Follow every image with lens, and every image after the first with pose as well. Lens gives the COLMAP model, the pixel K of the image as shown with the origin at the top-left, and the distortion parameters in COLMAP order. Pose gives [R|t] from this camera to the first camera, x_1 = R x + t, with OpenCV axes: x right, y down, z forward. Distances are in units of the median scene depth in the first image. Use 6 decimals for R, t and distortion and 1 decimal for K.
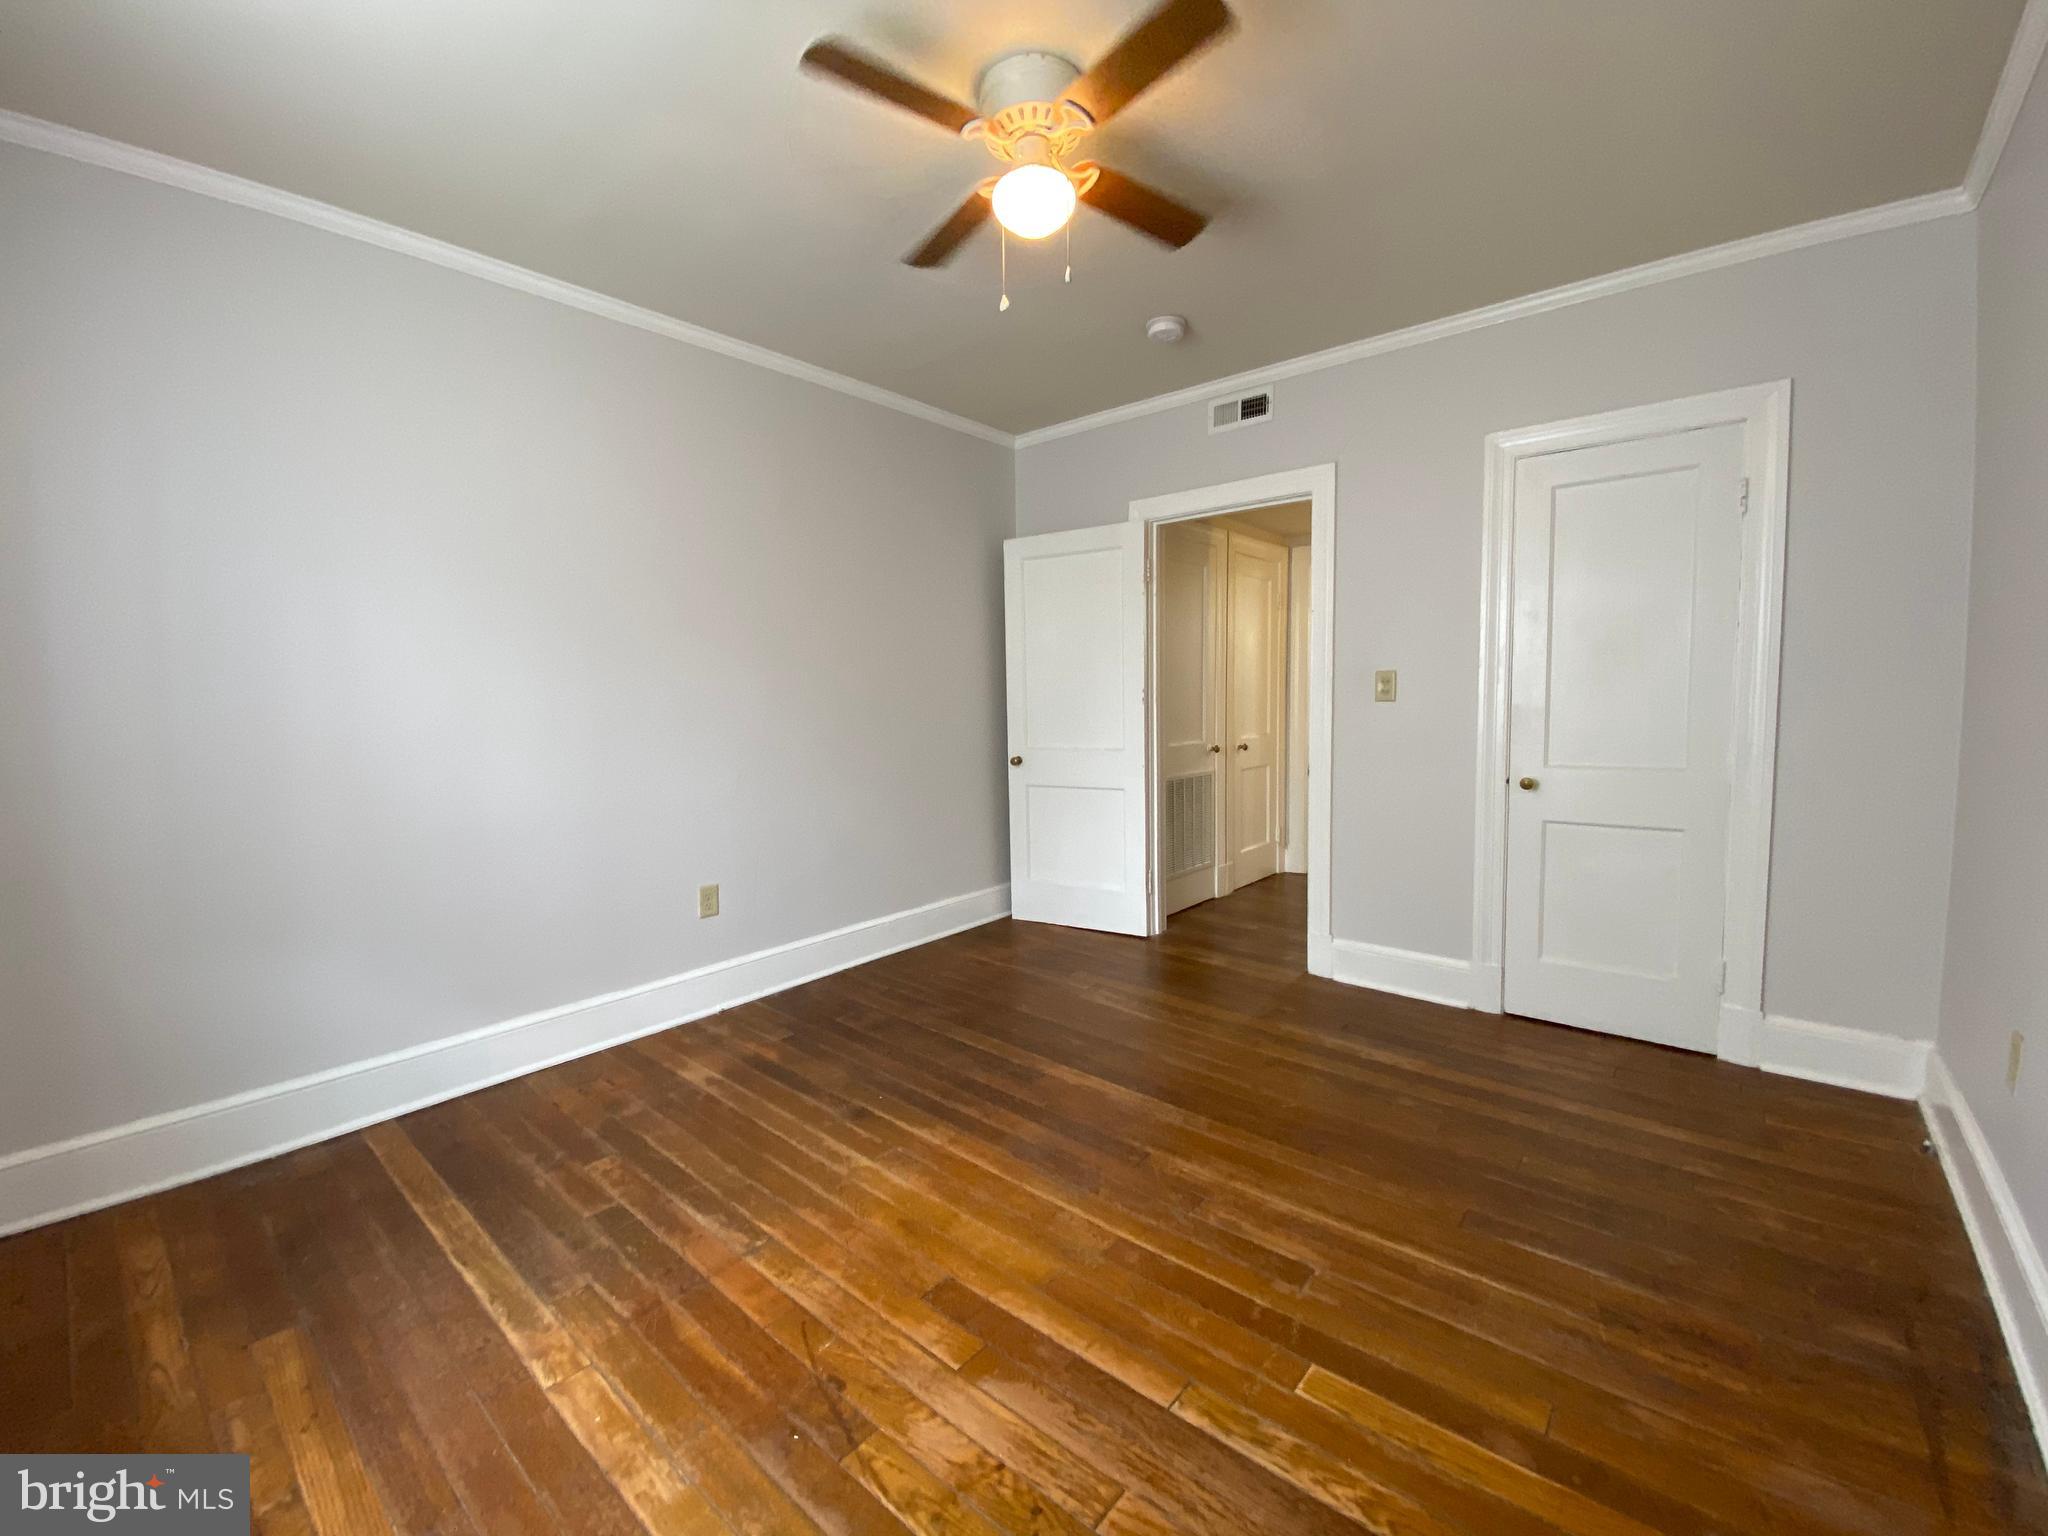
lens RADIAL K [[848.1, 0, 1024.0], [0, 848.1, 768.0], [0, 0, 1]] dist [-0.000412, -0.000155]
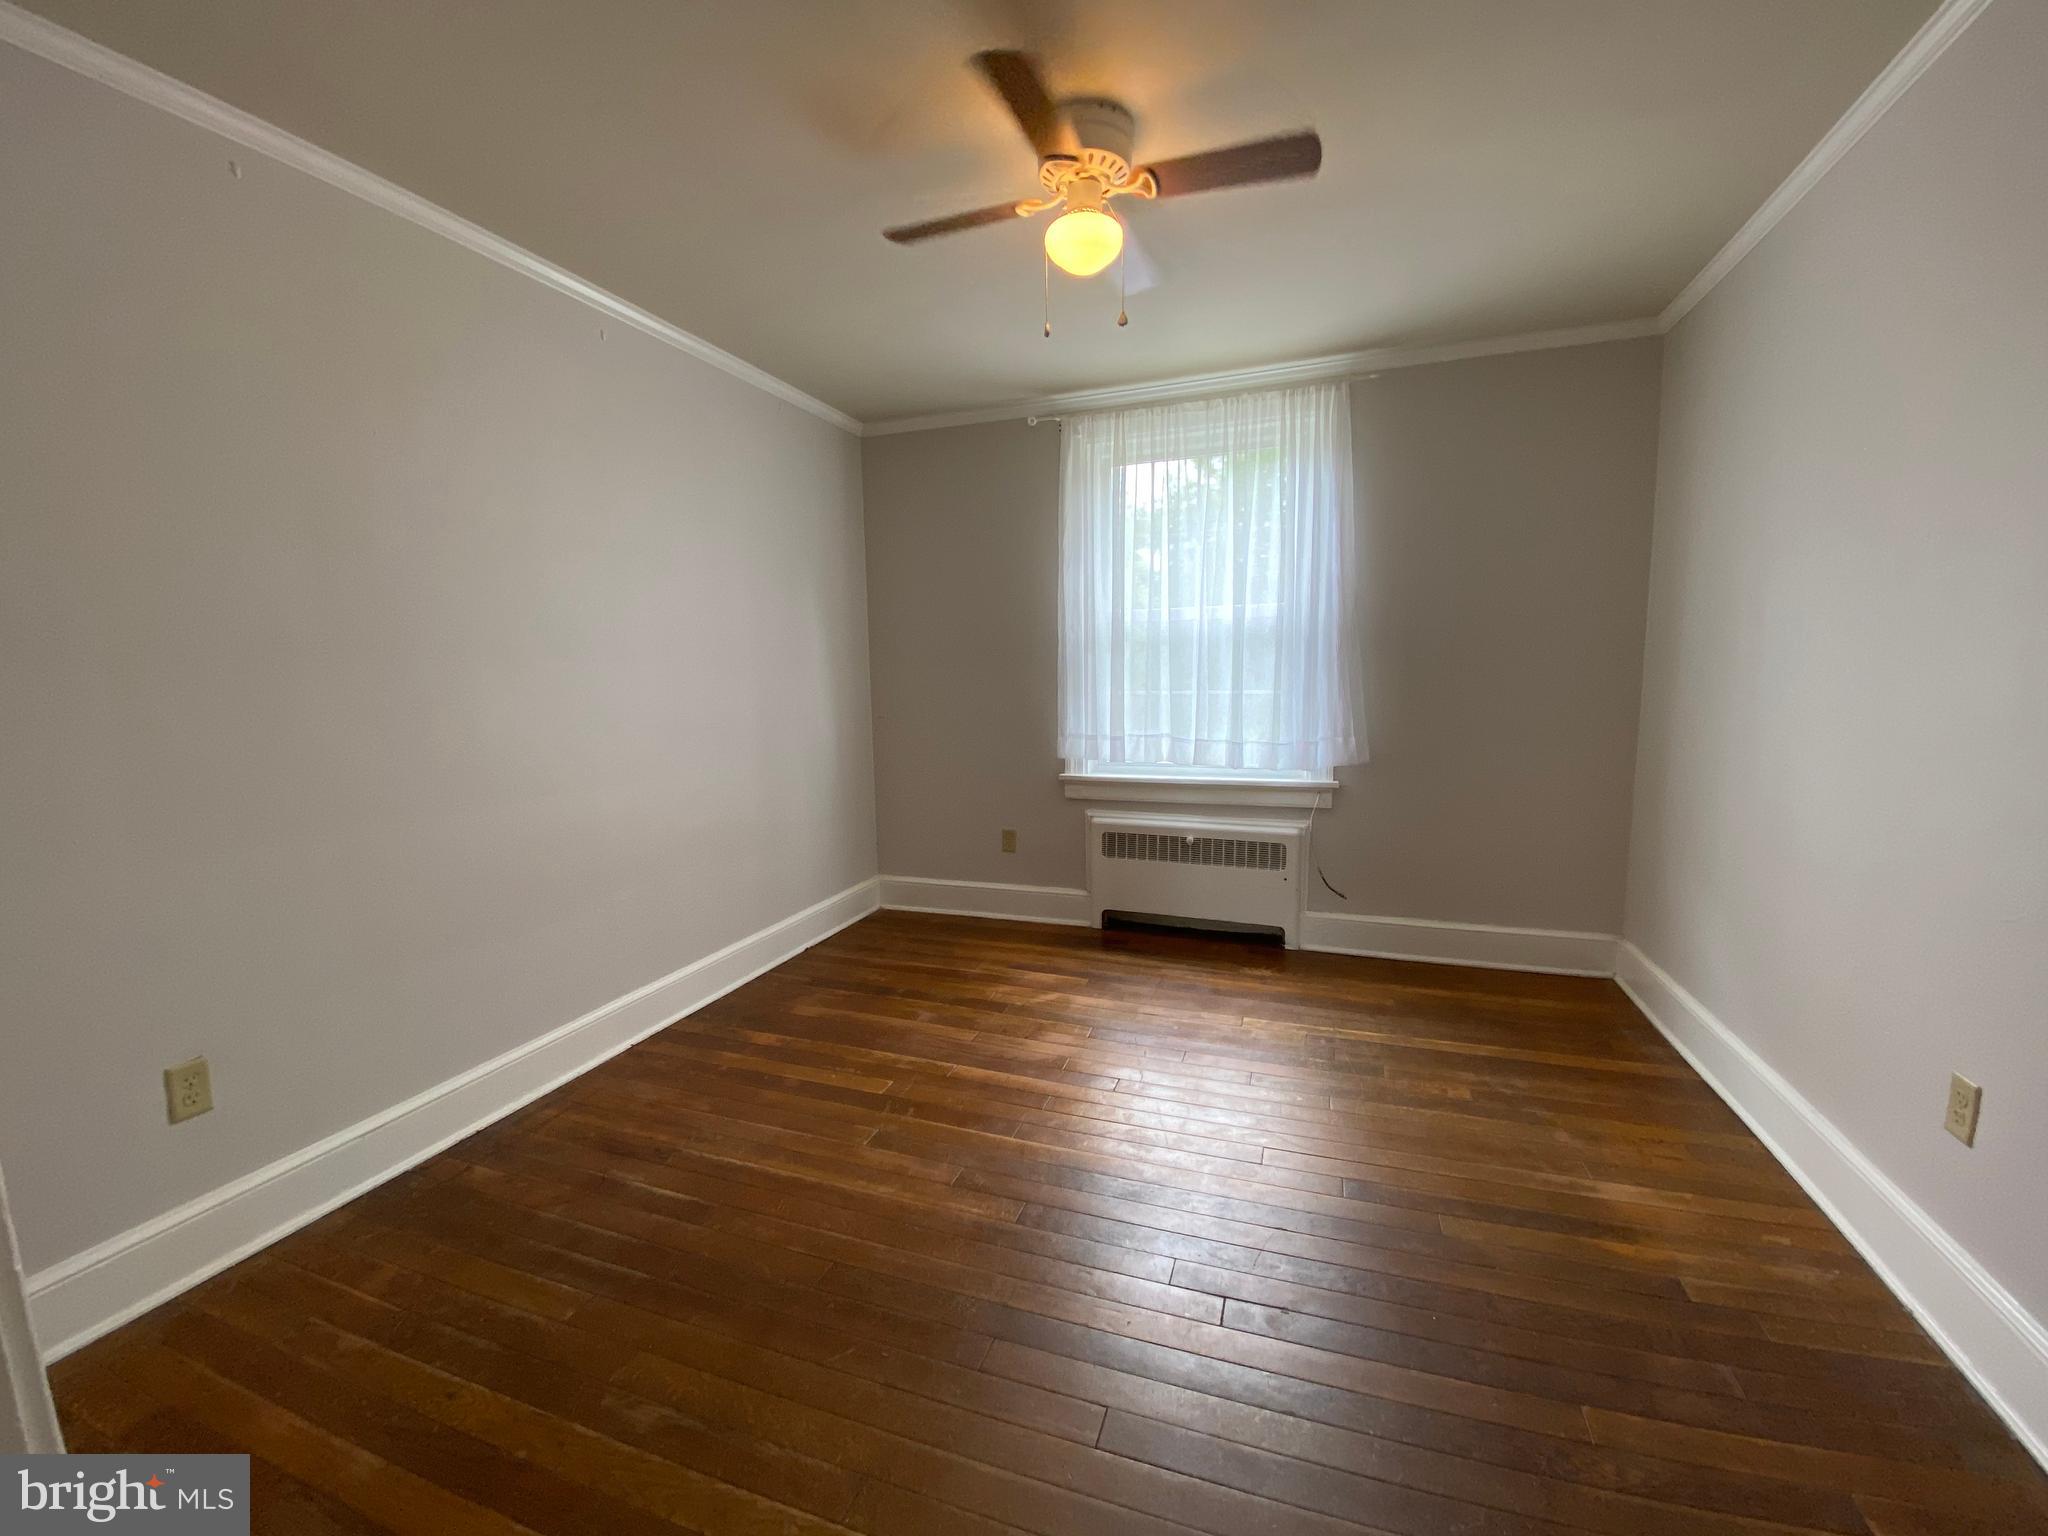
lens RADIAL K [[848.1, 0, 1024.0], [0, 848.1, 768.0], [0, 0, 1]] dist [-0.000412, -0.000155]
pose [[-0.933918, 0.070543, -0.350458, 0.540518], [-0.001229, 0.979698, 0.200475, -0.248429], [0.357485, 0.187658, -0.914871, 2.206466]]
